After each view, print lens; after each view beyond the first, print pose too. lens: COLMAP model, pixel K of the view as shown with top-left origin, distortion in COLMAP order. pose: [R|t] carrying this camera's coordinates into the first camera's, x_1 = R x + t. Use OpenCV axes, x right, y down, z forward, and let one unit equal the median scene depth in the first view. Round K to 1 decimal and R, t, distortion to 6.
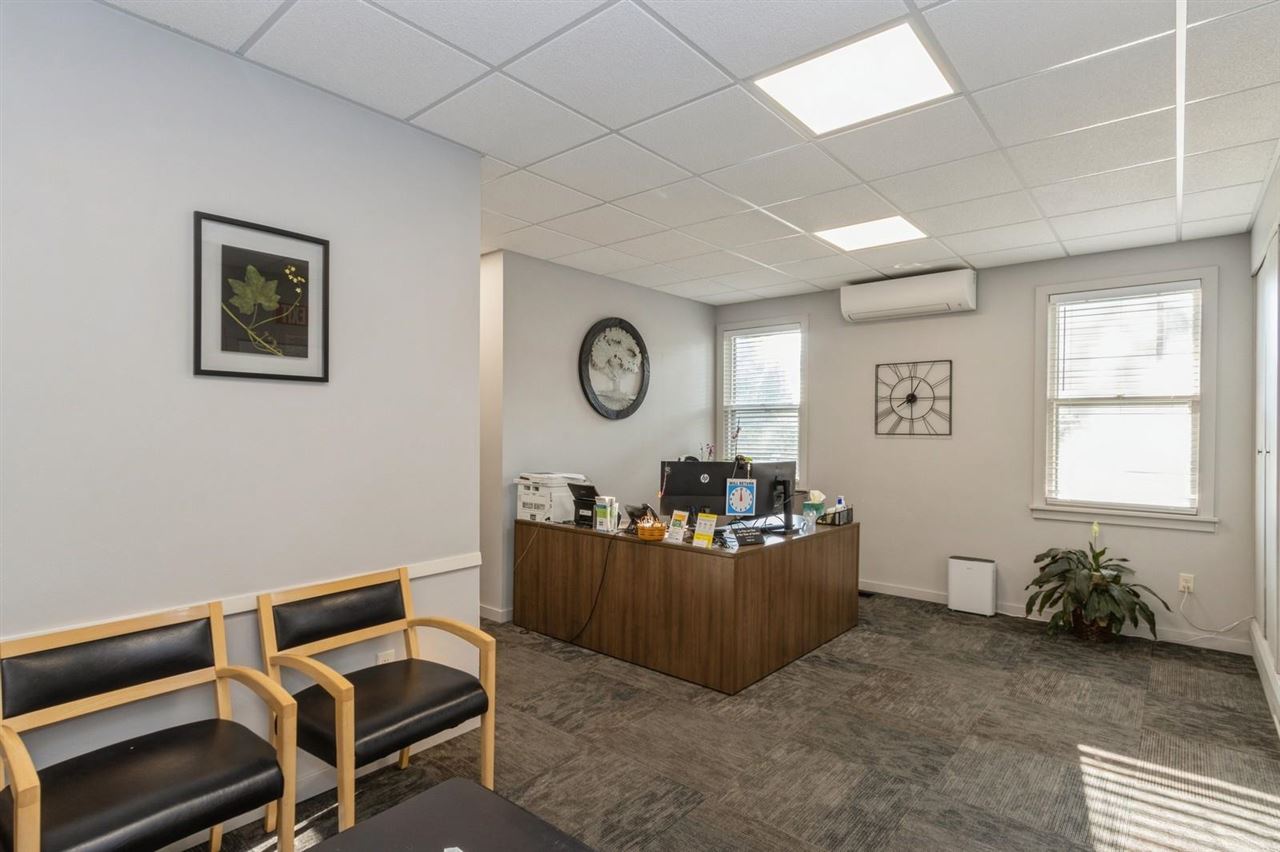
lens RADIAL K [[641.7, 0, 644.5], [0, 641.7, 424.4], [0, 0, 1]] dist [-0.002071, -0.000552]
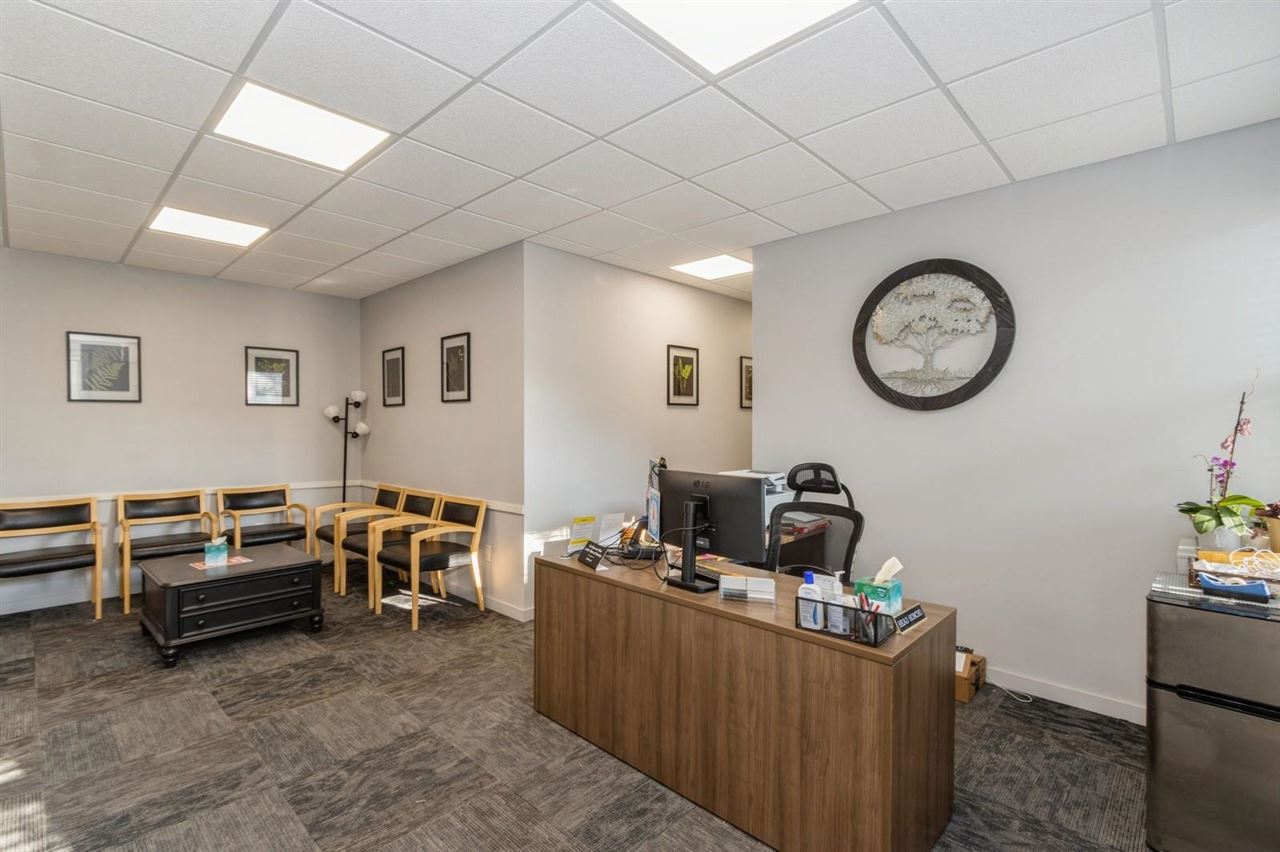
lens RADIAL K [[591.6, 0, 637.7], [0, 591.6, 432.0], [0, 0, 1]] dist [0.001089, -0.000325]
pose [[-0.069185, 0.005151, -0.997591, 1.181834], [0.002768, 0.999984, 0.004972, 0.020582], [0.997600, -0.002417, -0.069198, 1.461472]]
